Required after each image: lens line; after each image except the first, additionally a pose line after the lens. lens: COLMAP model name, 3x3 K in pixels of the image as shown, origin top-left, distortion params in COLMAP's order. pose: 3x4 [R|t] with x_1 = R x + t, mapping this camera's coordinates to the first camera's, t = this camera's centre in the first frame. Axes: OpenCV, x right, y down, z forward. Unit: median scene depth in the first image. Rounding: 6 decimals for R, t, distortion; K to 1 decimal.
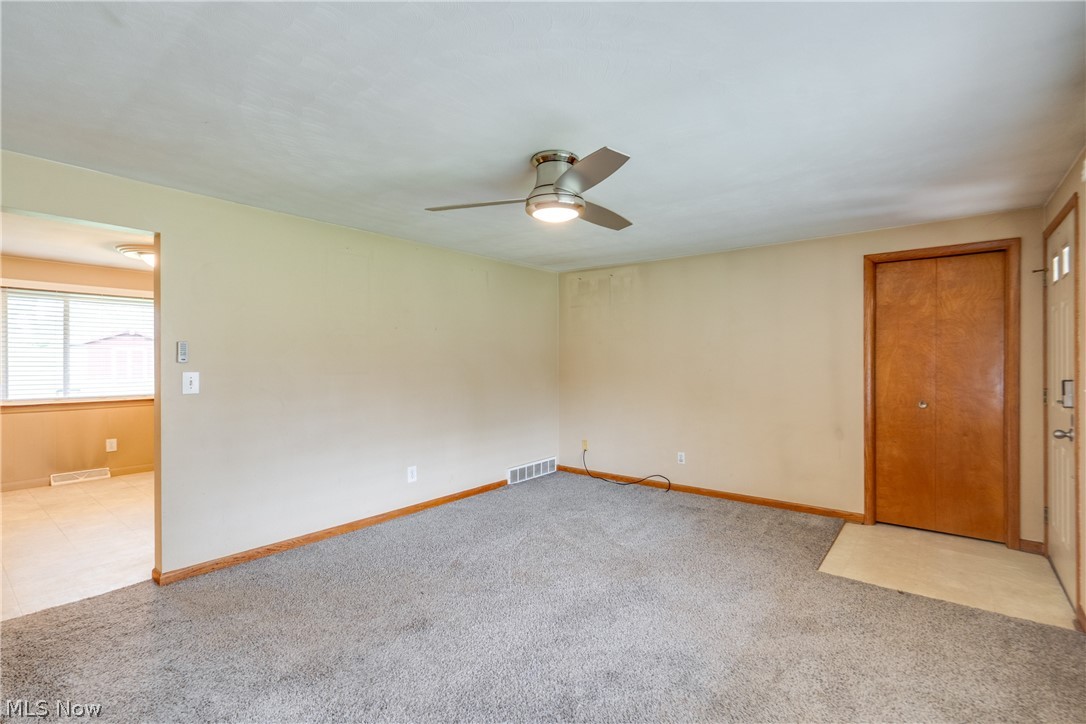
lens RADIAL K [[498.4, 0, 530.1], [0, 498.4, 366.7], [0, 0, 1]] dist [0.000767, 0.000866]
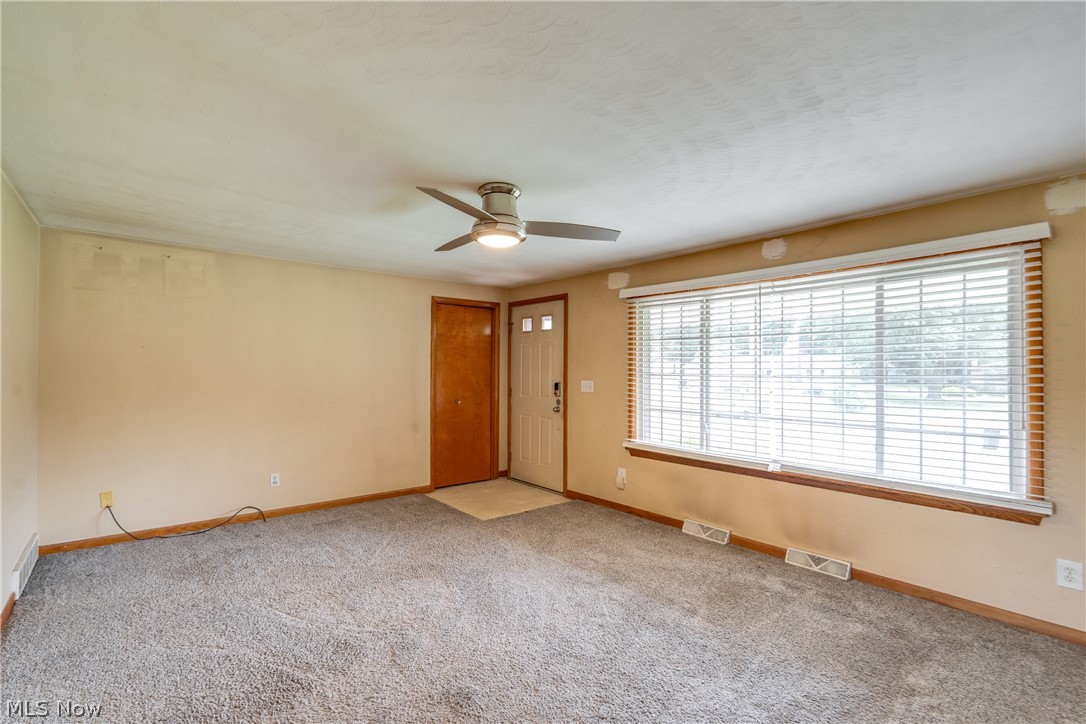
lens RADIAL K [[501.8, 0, 543.0], [0, 501.8, 362.0], [0, 0, 1]] dist [0.000428, 0.000156]
pose [[0.193166, 0.020371, 0.980955, -0.655432], [0.010146, 0.999690, -0.022758, -0.006698], [-0.981114, 0.014349, 0.192899, 0.448232]]
